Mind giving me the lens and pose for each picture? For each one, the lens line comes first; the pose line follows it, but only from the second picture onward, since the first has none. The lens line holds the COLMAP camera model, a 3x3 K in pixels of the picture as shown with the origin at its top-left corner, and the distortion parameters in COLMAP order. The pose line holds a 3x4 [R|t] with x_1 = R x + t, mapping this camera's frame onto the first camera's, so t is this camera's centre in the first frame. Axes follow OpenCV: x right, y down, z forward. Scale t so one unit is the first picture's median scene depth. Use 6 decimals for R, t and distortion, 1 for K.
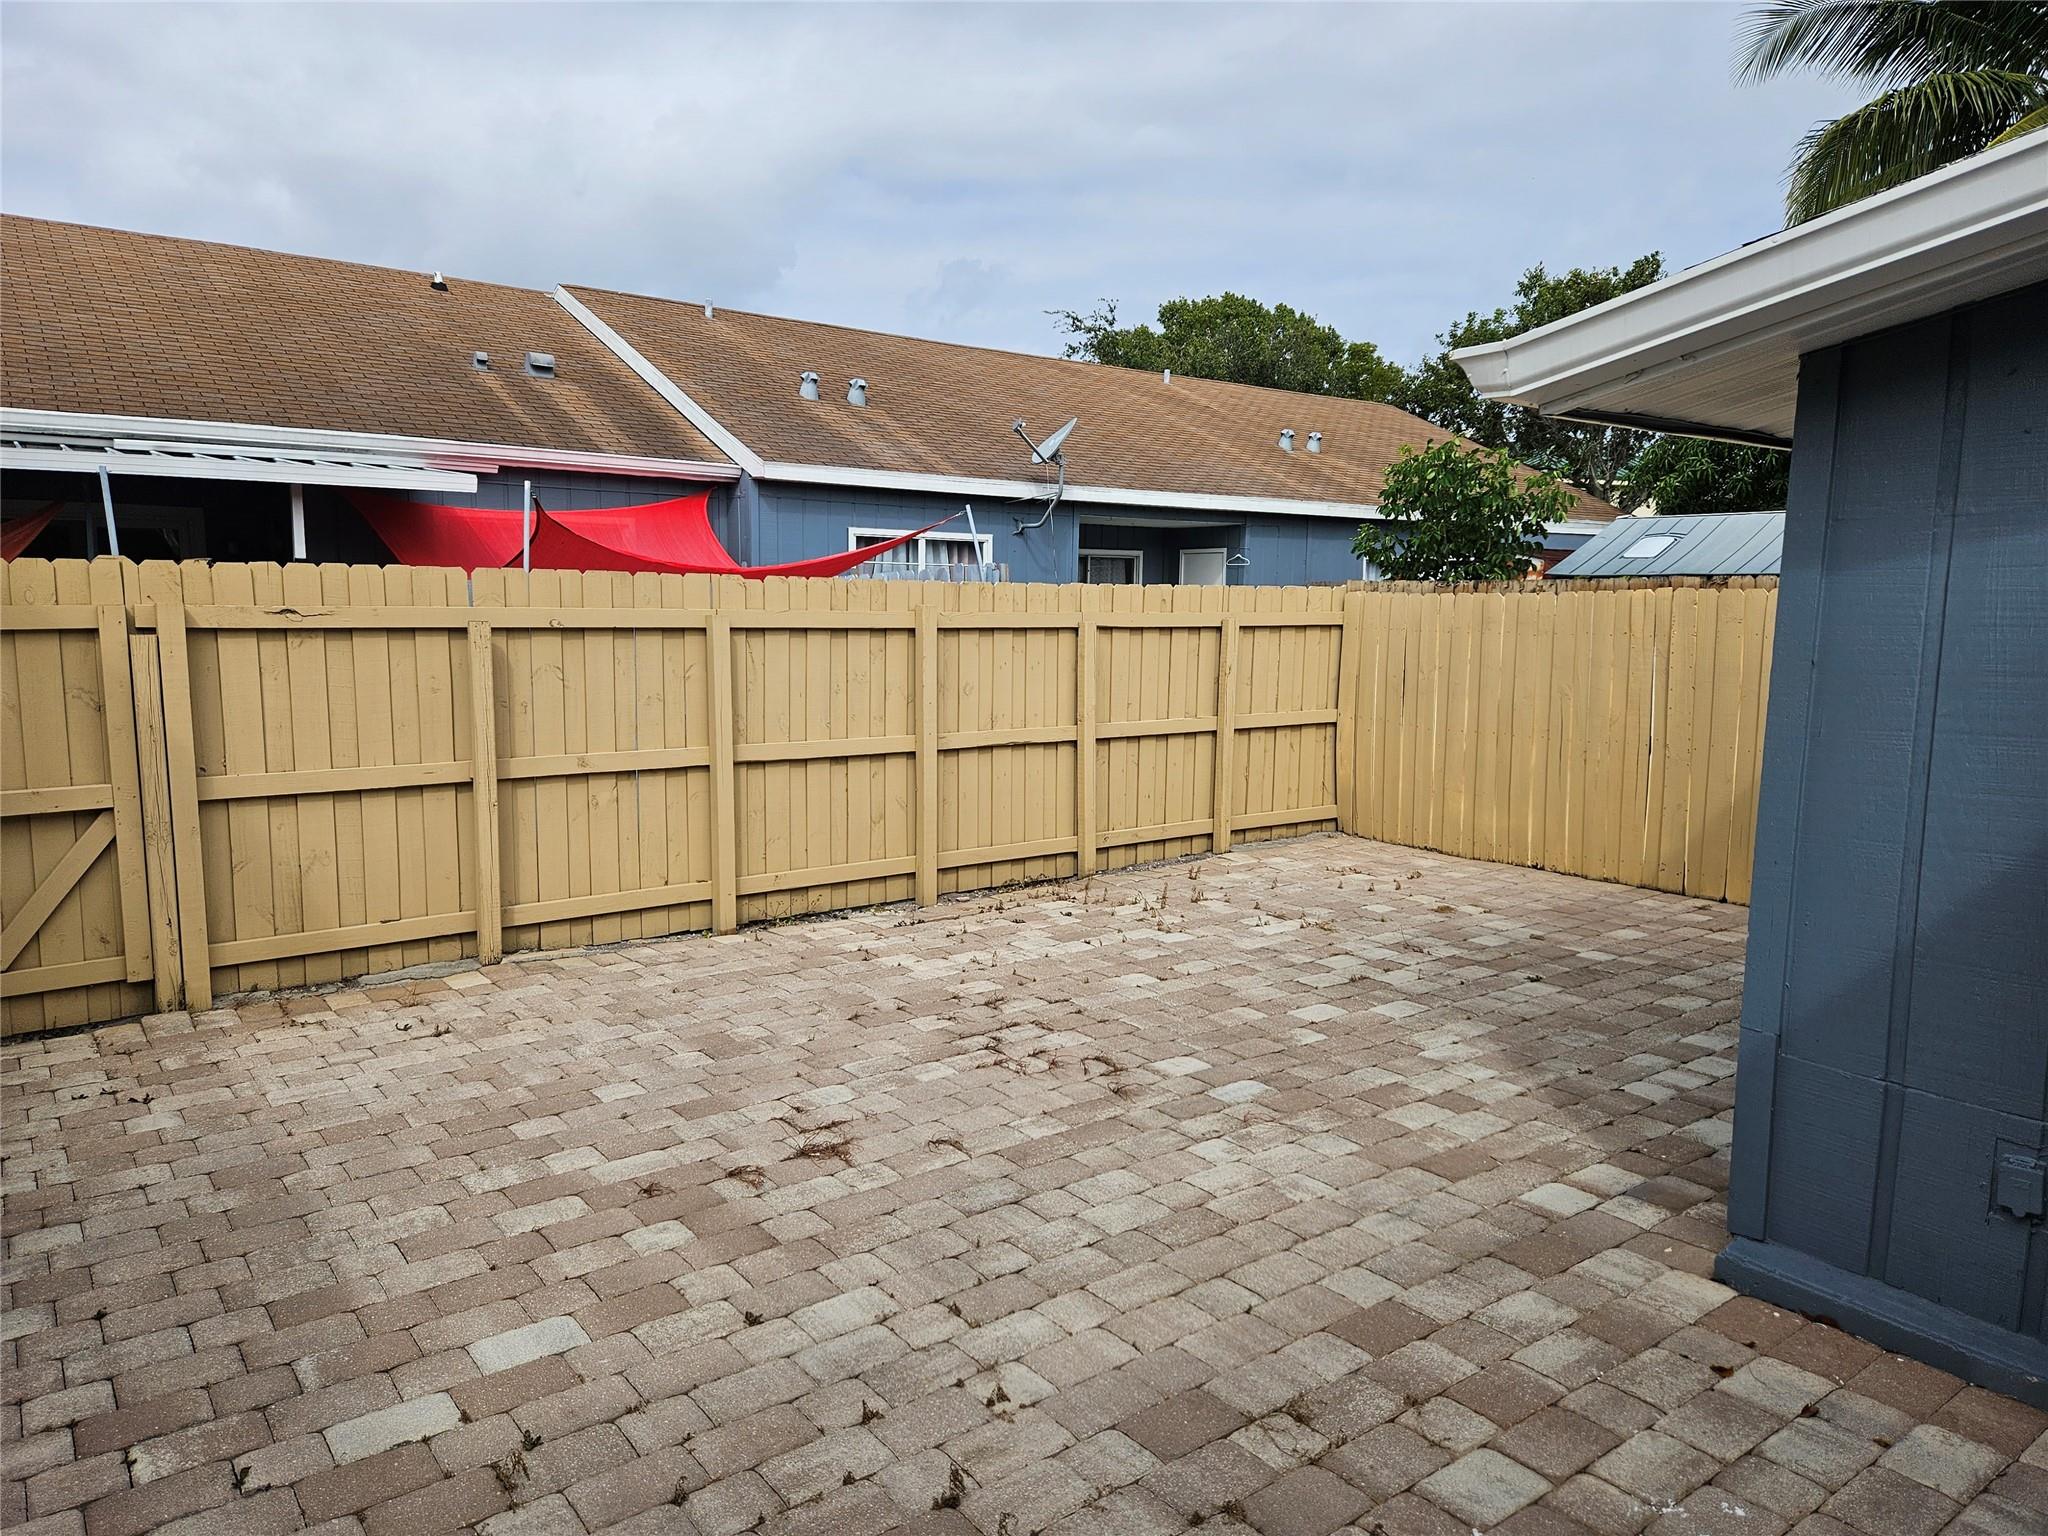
lens RADIAL K [[1367.1, 0, 1025.6], [0, 1367.1, 767.6], [0, 0, 1]] dist [-0.002523, -0.002008]
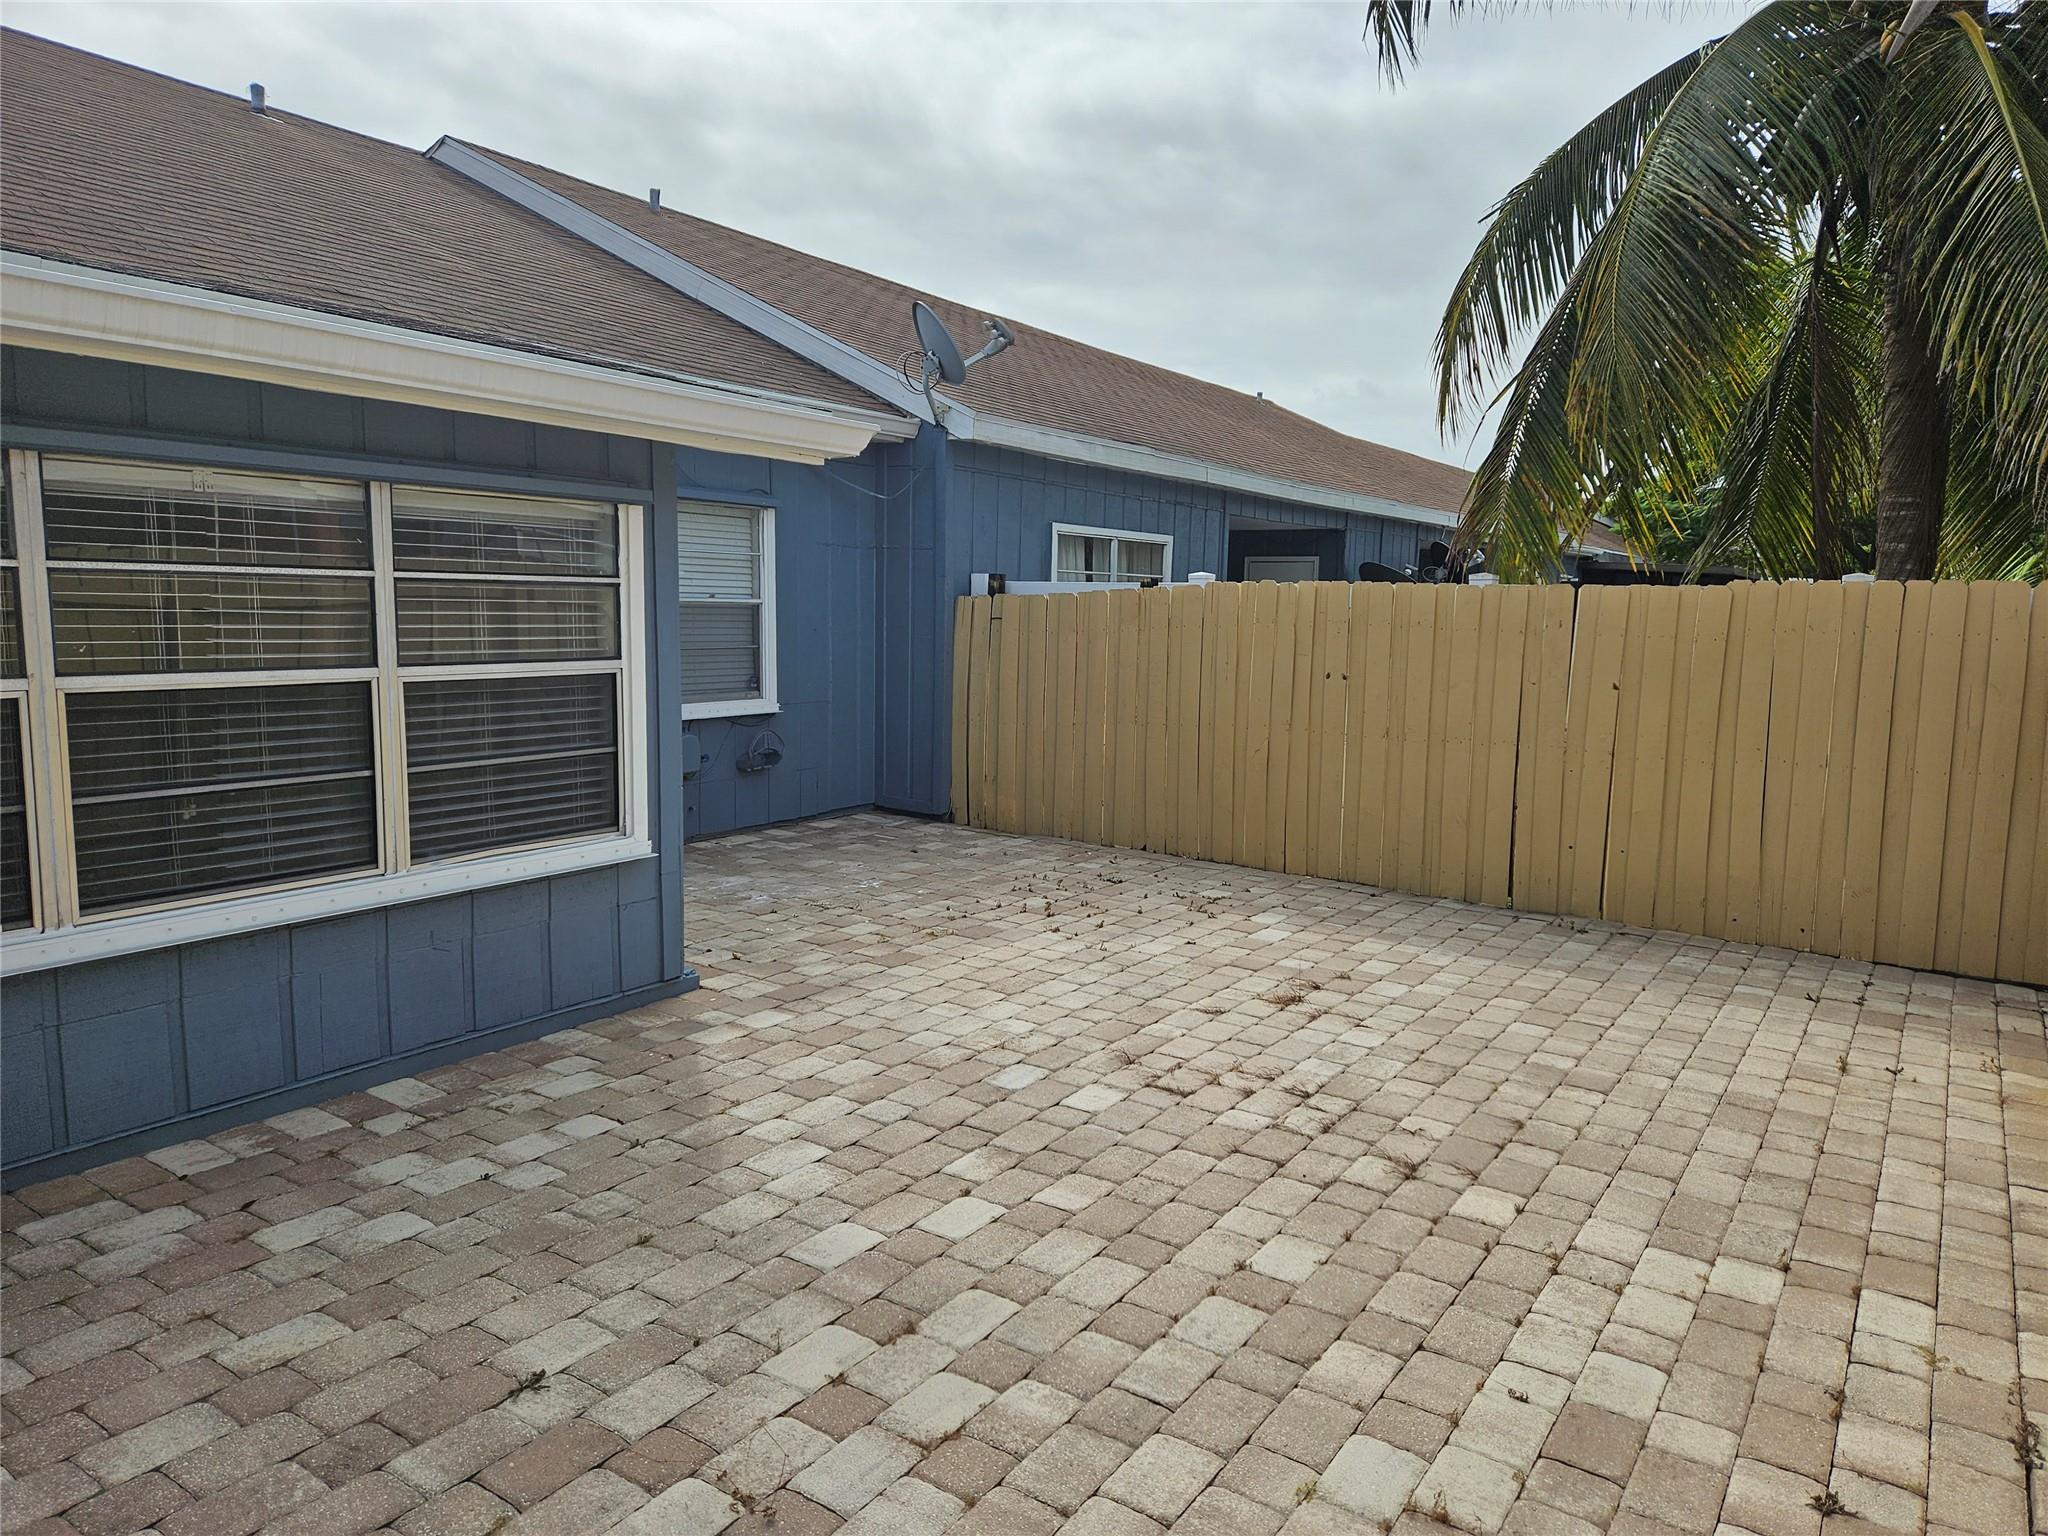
lens RADIAL K [[1367.1, 0, 1025.9], [0, 1367.1, 766.1], [0, 0, 1]] dist [-0.002523, -0.002008]
pose [[-0.949505, 0.011945, -0.313523, 0.460078], [-0.063455, 0.971313, 0.229182, -0.214882], [0.307267, 0.237504, -0.921509, 1.852982]]
